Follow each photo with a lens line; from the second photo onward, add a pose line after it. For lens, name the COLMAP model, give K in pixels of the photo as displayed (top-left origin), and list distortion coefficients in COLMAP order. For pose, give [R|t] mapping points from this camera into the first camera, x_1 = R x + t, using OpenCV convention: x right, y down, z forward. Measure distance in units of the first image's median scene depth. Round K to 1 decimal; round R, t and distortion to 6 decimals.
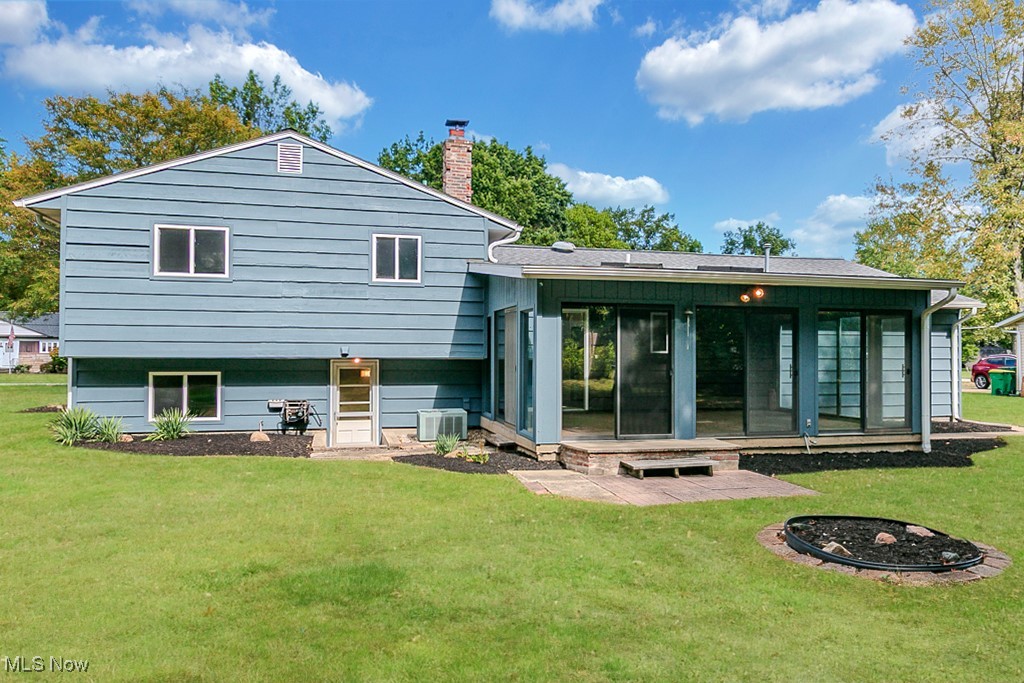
lens RADIAL K [[771.2, 0, 512.0], [0, 771.2, 341.5], [0, 0, 1]] dist [-0.005750, -0.003303]
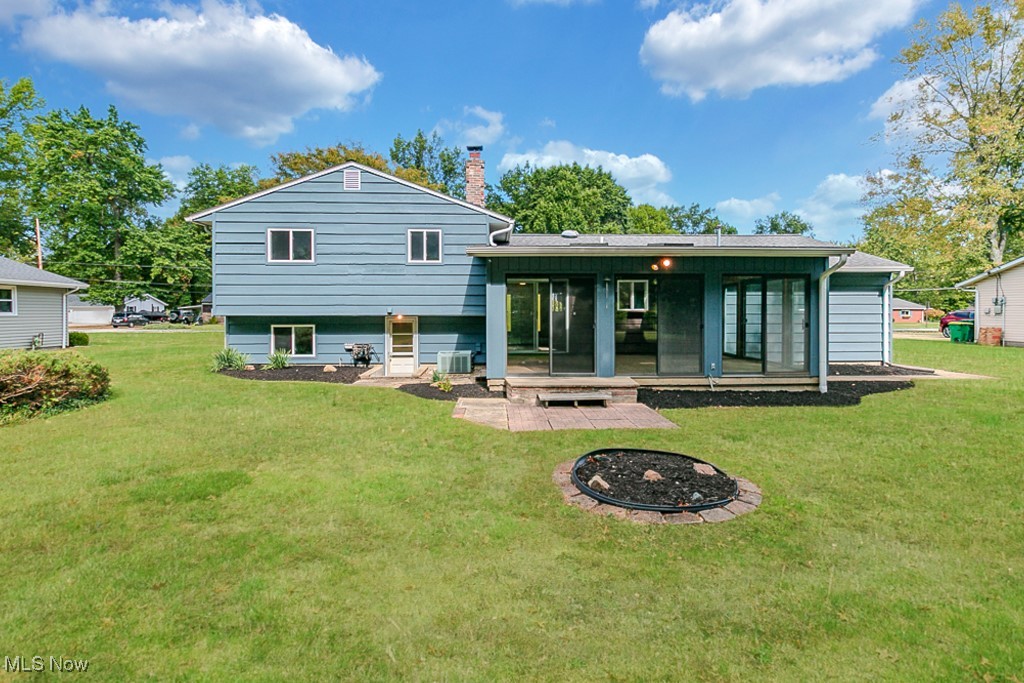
lens RADIAL K [[513.7, 0, 488.9], [0, 513.7, 312.7], [0, 0, 1]] dist [-0.002792, -0.002070]
pose [[0.974438, -0.005023, -0.224601, 0.183682], [0.009441, 0.999782, 0.018598, 0.000145], [0.224459, -0.020243, 0.974273, 0.093479]]
